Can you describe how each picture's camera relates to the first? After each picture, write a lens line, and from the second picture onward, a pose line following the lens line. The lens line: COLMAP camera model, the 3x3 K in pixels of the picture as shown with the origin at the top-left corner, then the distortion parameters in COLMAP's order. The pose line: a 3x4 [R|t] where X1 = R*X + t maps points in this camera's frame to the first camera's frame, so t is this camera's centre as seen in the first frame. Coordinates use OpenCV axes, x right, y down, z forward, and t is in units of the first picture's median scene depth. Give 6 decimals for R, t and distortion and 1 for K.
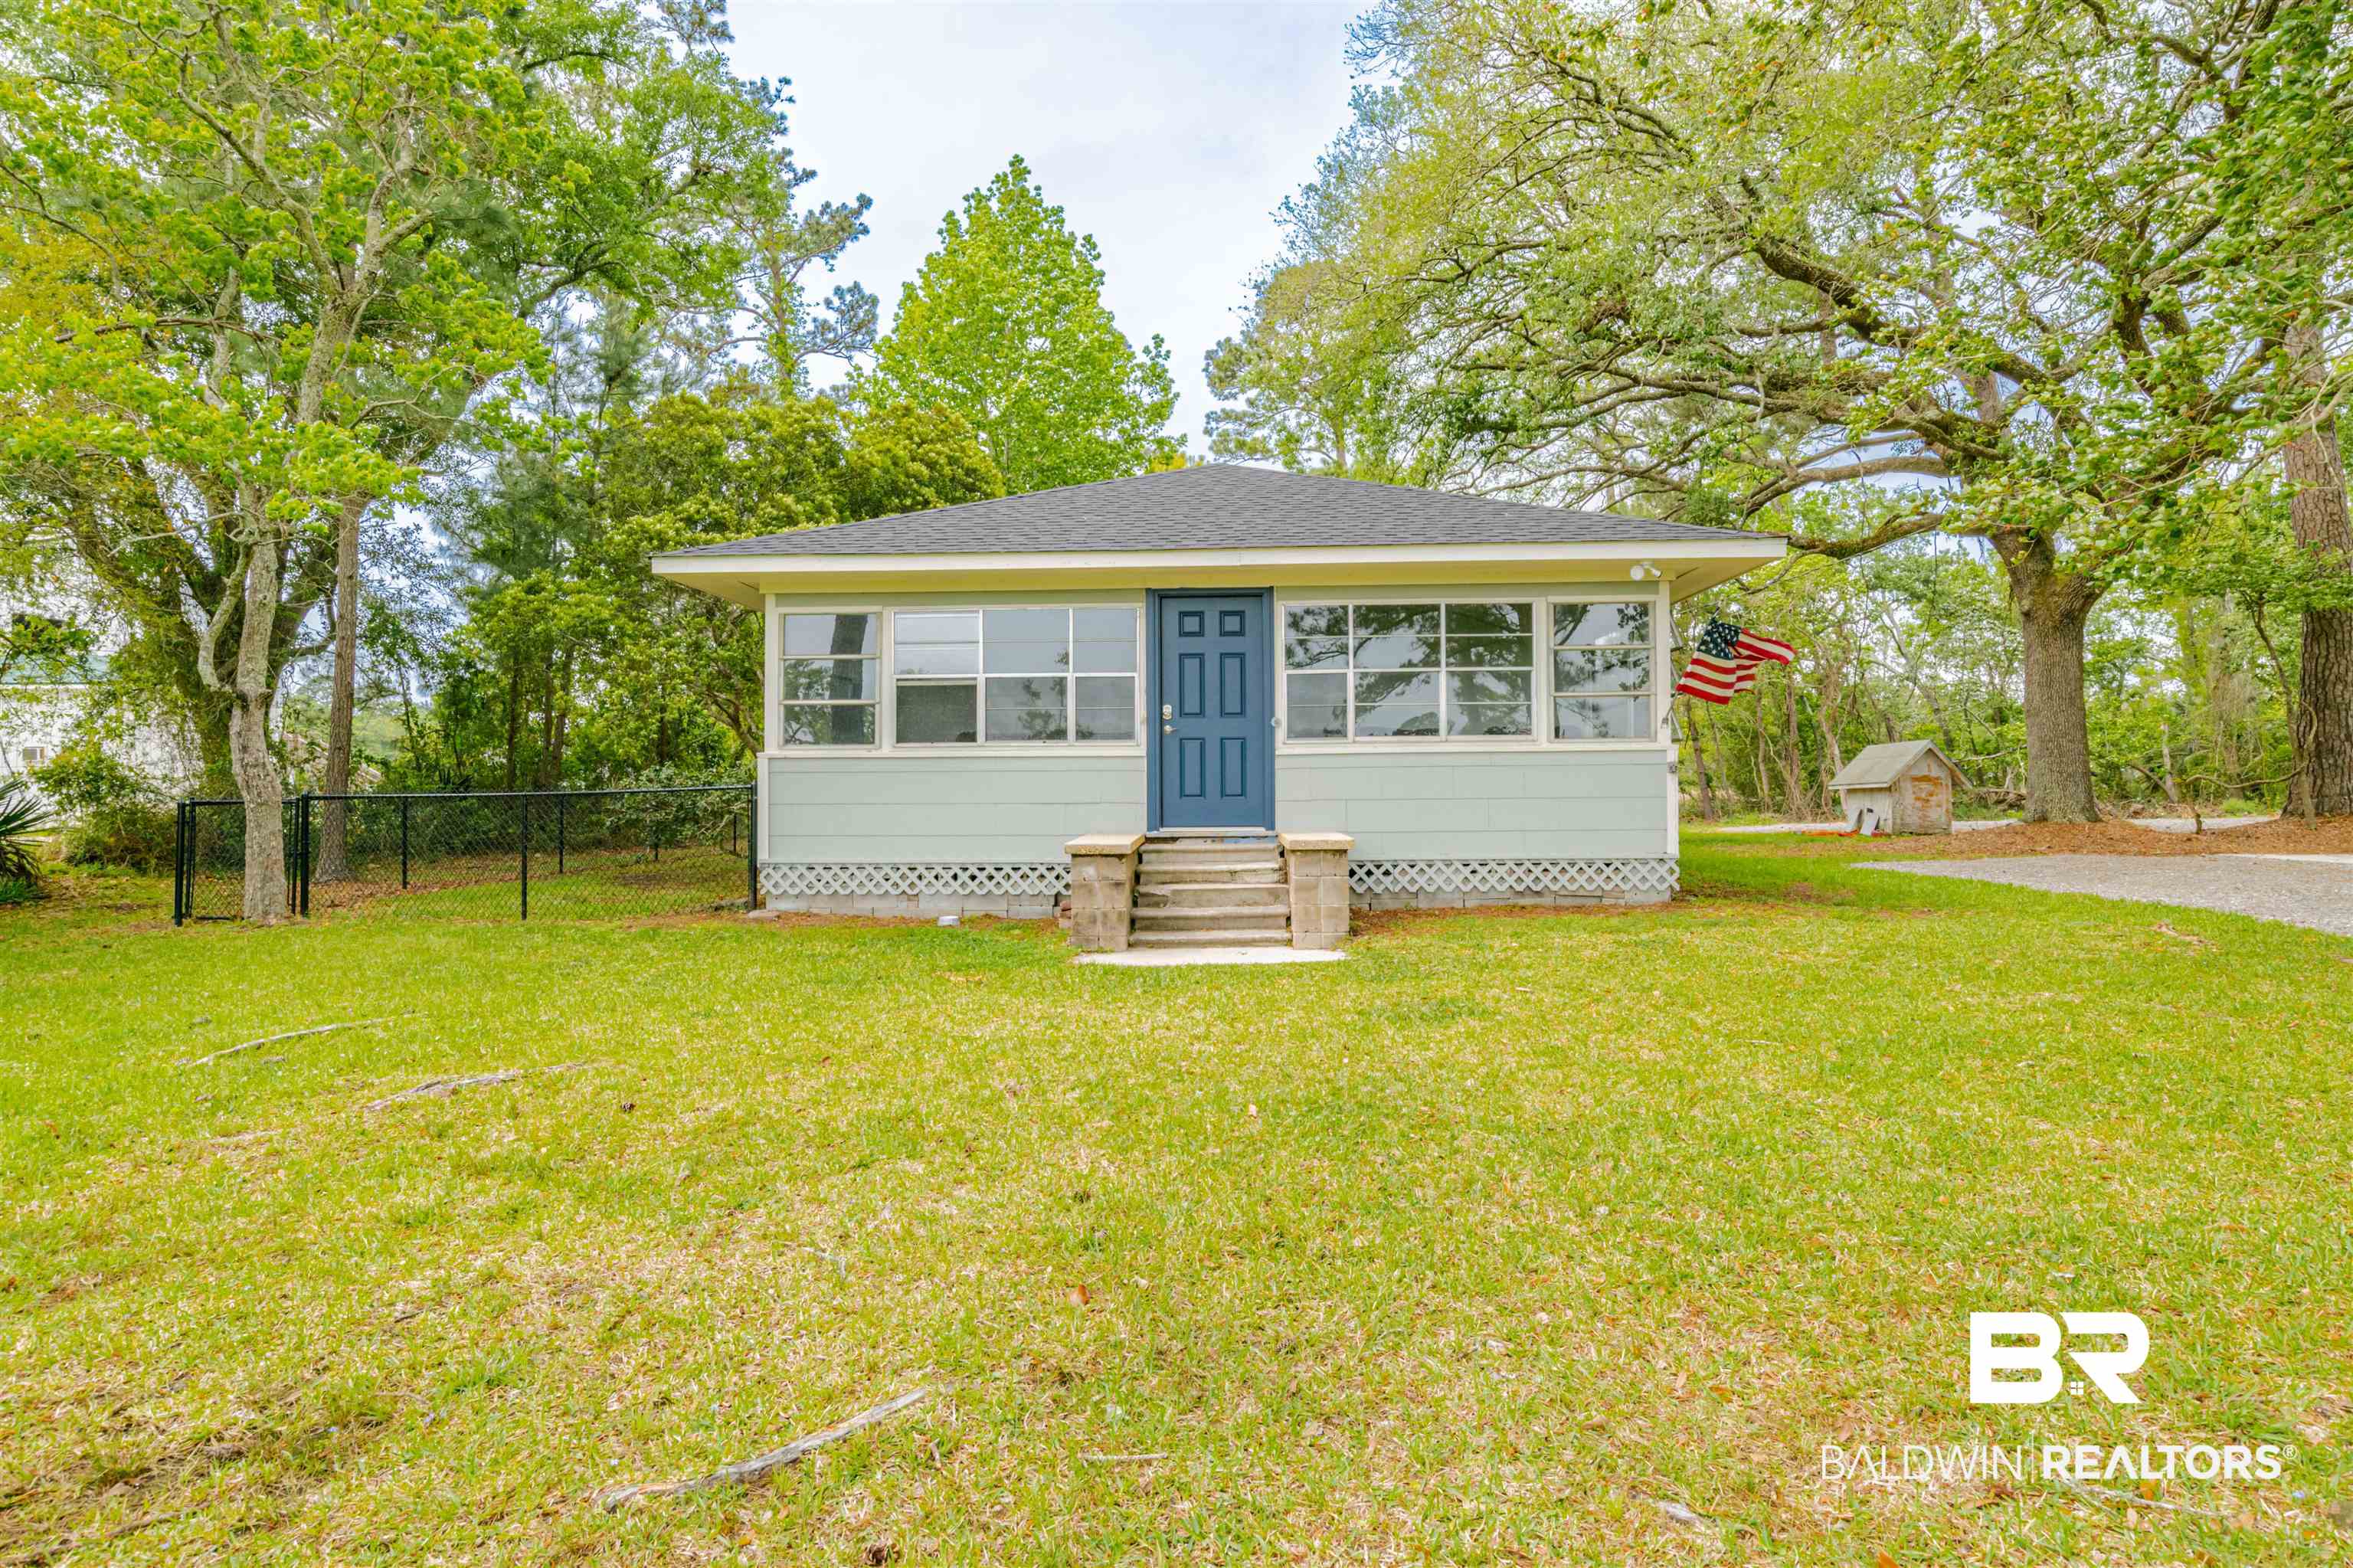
lens RADIAL K [[1198.0, 0, 1186.4], [0, 1198.0, 759.9], [0, 0, 1]] dist [-0.040266, 0.015485]
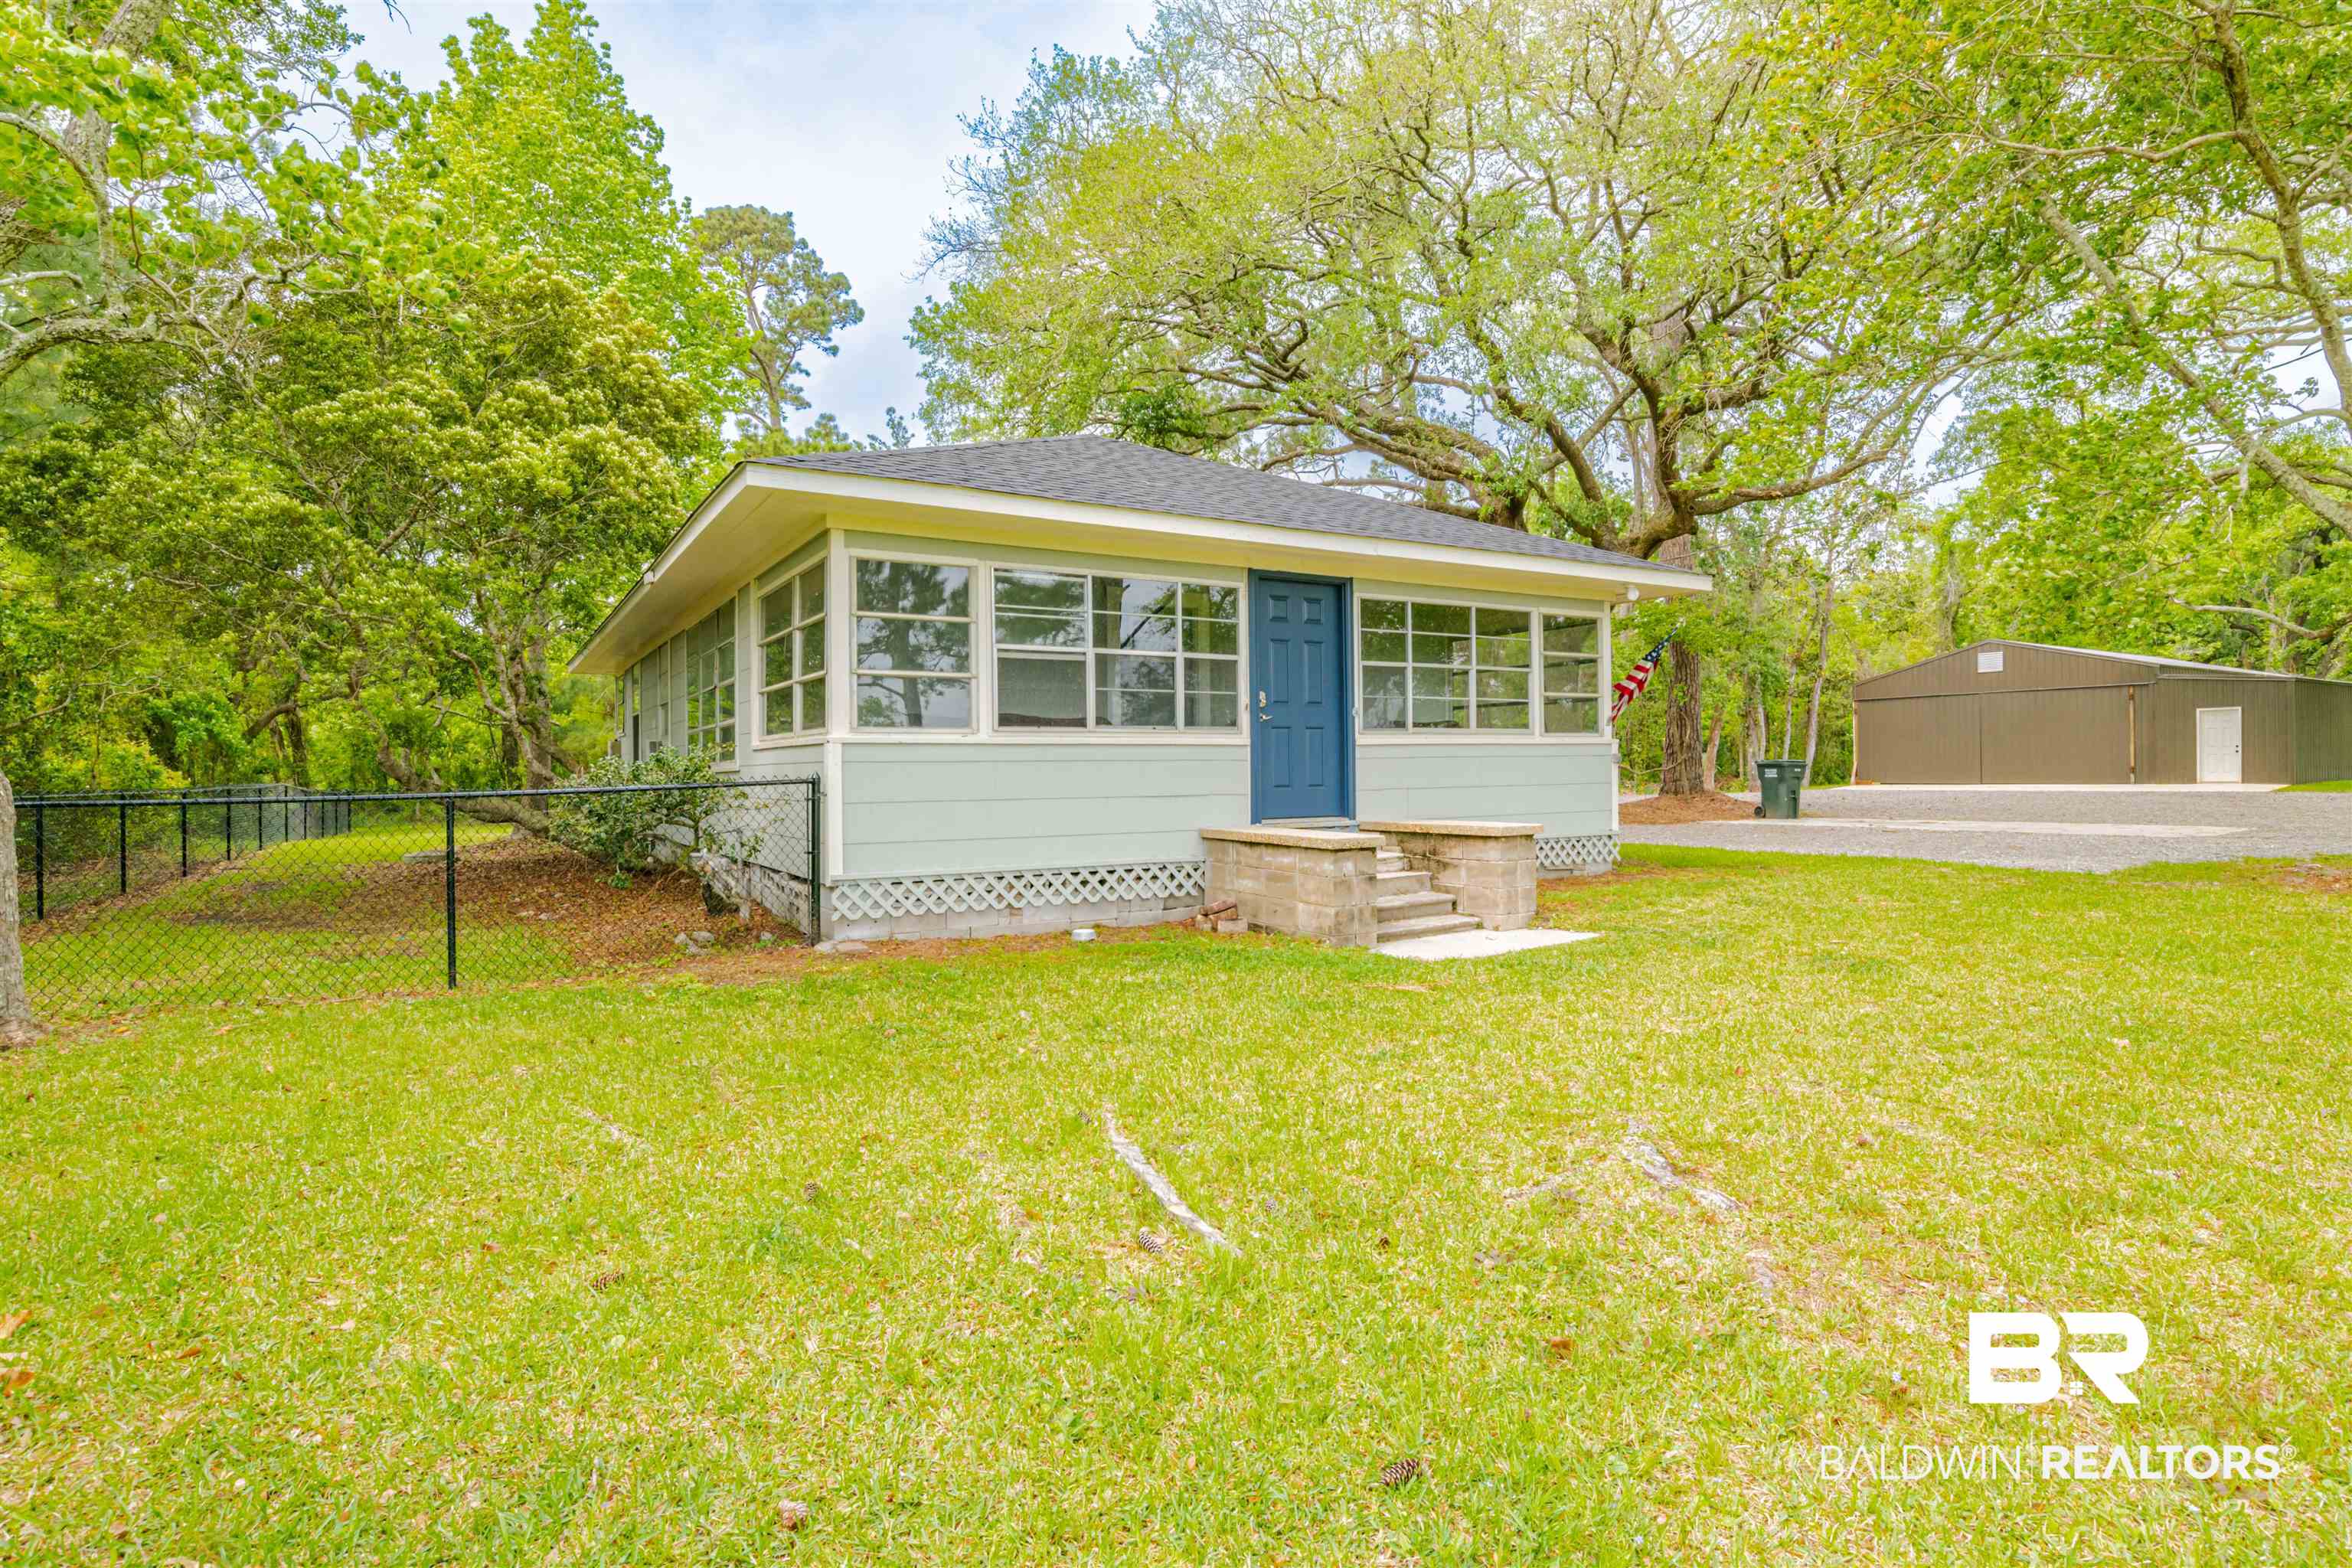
lens RADIAL K [[1197.4, 0, 1135.1], [0, 1197.4, 777.6], [0, 0, 1]] dist [-0.040266, 0.015485]
pose [[0.845256, -0.007666, 0.534306, -0.613984], [-0.008315, 0.999587, 0.027495, -0.002567], [-0.534297, -0.027683, 0.844844, 0.247963]]
